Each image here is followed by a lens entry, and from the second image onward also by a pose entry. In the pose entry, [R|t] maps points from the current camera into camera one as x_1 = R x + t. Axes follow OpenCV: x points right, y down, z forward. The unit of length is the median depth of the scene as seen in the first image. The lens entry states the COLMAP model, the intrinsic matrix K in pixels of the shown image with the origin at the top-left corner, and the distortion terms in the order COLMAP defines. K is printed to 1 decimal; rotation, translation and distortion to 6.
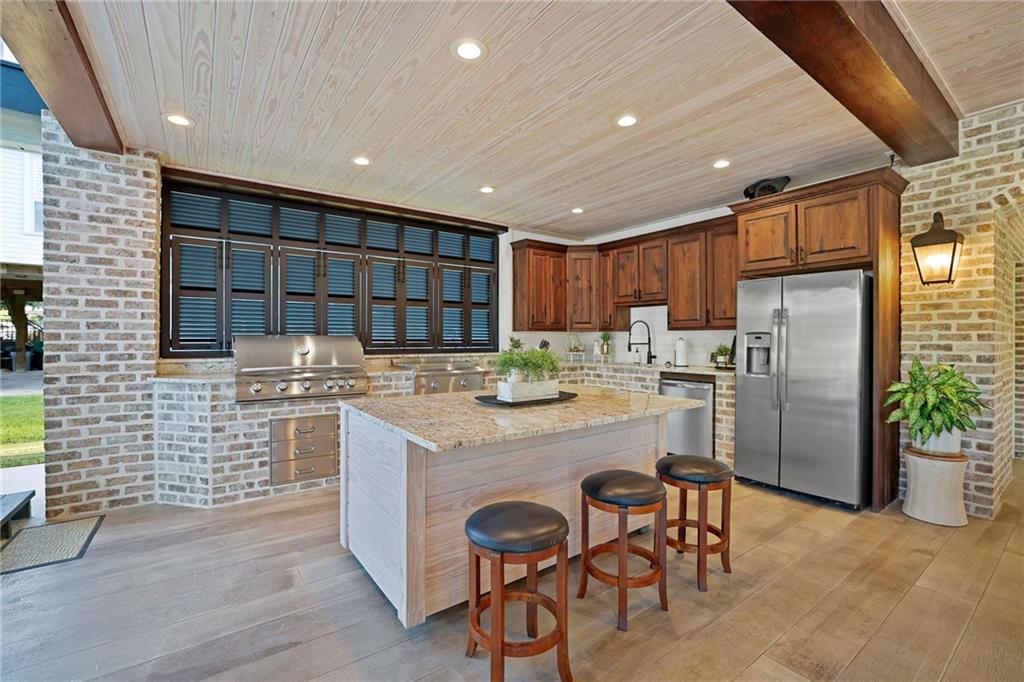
lens RADIAL K [[442.0, 0, 507.3], [0, 442.0, 338.8], [0, 0, 1]] dist [-0.029968, 0.010982]
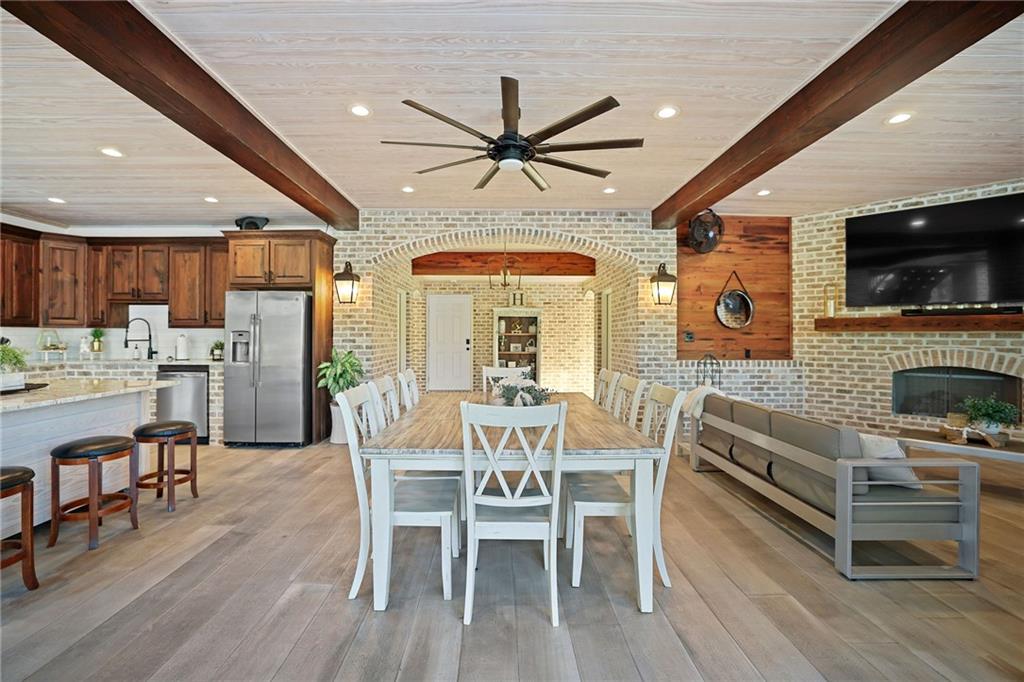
lens RADIAL K [[442.0, 0, 502.6], [0, 442.0, 333.8], [0, 0, 1]] dist [-0.029968, 0.010982]
pose [[0.582959, 0.006961, 0.812472, -0.048384], [-0.000800, 0.999968, -0.007993, 0.004864], [-0.812501, 0.004010, 0.582946, -0.432861]]
